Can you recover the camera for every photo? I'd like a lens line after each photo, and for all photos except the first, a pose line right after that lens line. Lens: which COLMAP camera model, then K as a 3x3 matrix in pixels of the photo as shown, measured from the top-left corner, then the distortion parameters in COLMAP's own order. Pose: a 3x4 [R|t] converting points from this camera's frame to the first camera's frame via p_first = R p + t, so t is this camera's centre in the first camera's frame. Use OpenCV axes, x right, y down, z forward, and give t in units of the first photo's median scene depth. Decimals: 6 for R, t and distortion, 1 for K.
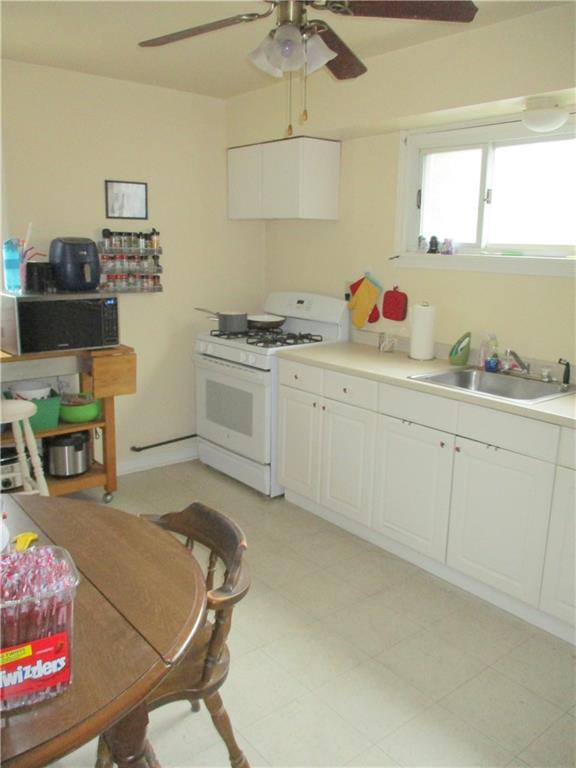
lens RADIAL K [[643.2, 0, 287.1], [0, 643.2, 384.7], [0, 0, 1]] dist [0.000734, -0.000391]
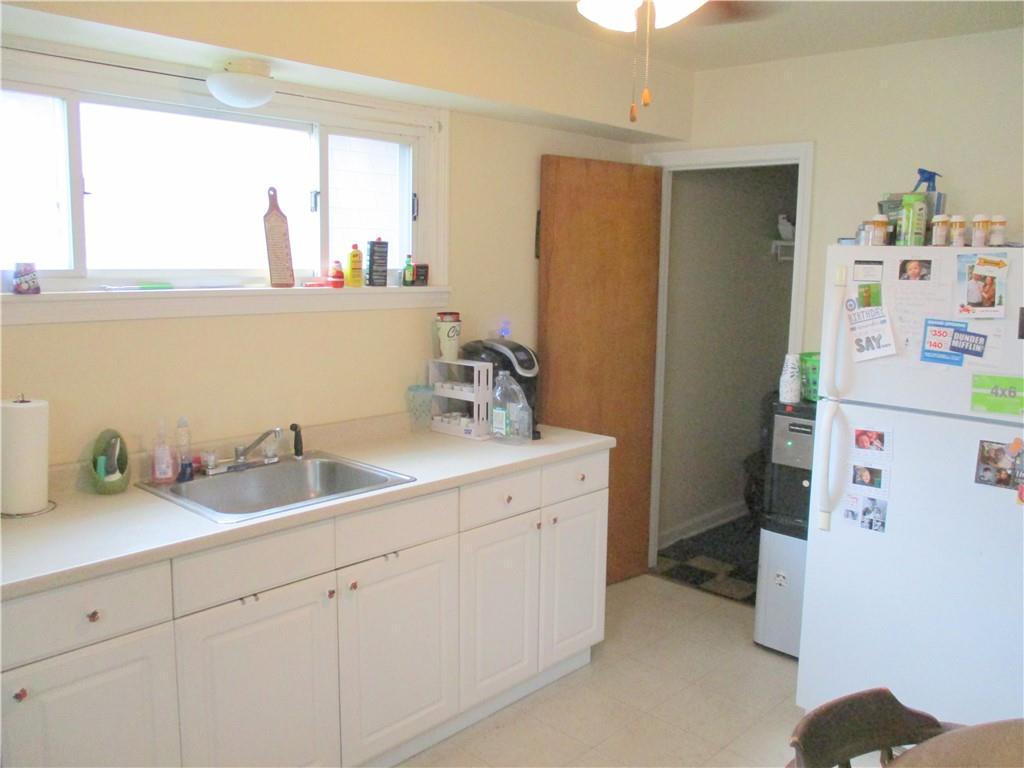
lens RADIAL K [[857.6, 0, 511.2], [0, 857.6, 383.2], [0, 0, 1]] dist [0.000734, -0.000391]
pose [[-0.099971, -0.152754, 0.983195, -0.497337], [0.197650, 0.965404, 0.170087, -0.185194], [-0.975162, 0.211332, -0.066320, 0.741122]]
